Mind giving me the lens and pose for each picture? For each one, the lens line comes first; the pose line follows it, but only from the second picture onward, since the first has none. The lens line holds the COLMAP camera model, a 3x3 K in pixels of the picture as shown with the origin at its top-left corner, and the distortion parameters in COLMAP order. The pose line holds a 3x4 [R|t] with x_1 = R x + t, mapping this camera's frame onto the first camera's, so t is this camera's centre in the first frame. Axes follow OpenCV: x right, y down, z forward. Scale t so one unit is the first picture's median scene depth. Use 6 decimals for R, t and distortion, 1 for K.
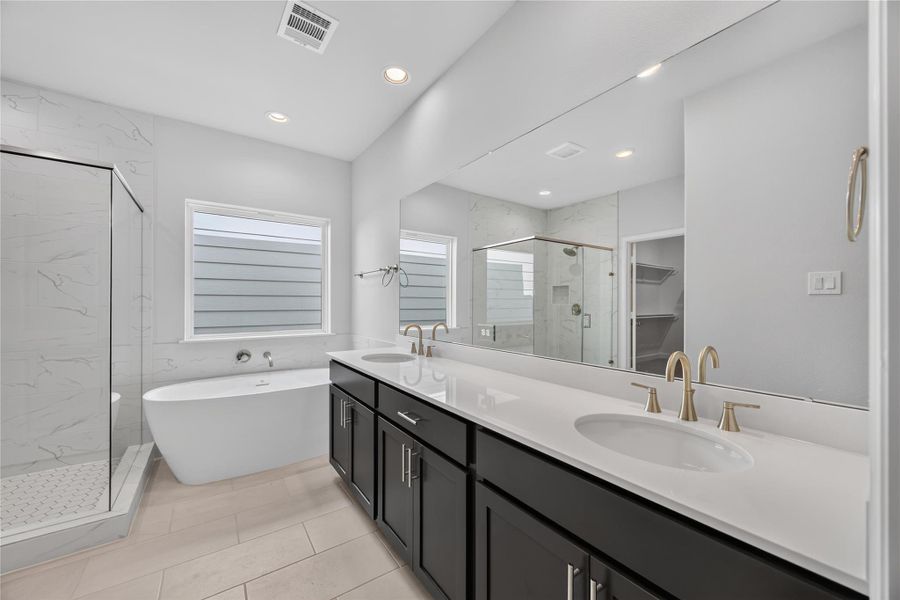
lens RADIAL K [[343.8, 0, 450.0], [0, 343.8, 300.0], [0, 0, 1]] dist [-0.002203, -0.000044]
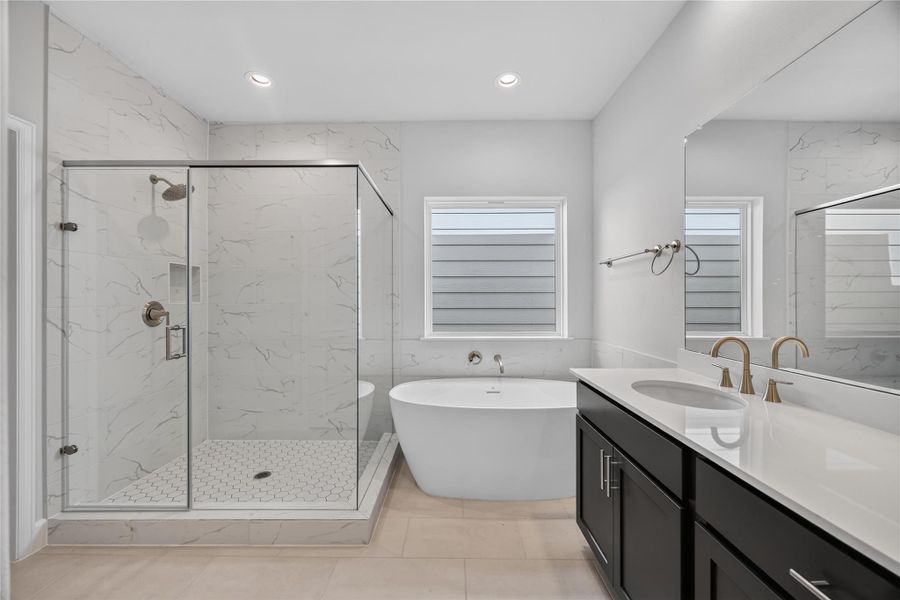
lens RADIAL K [[343.8, 0, 450.0], [0, 343.8, 300.0], [0, 0, 1]] dist [-0.002203, -0.000044]
pose [[0.810916, -0.002498, -0.585157, -0.126388], [0.006404, 0.999969, 0.004606, 0.003112], [0.585127, -0.007482, 0.810907, 0.234870]]
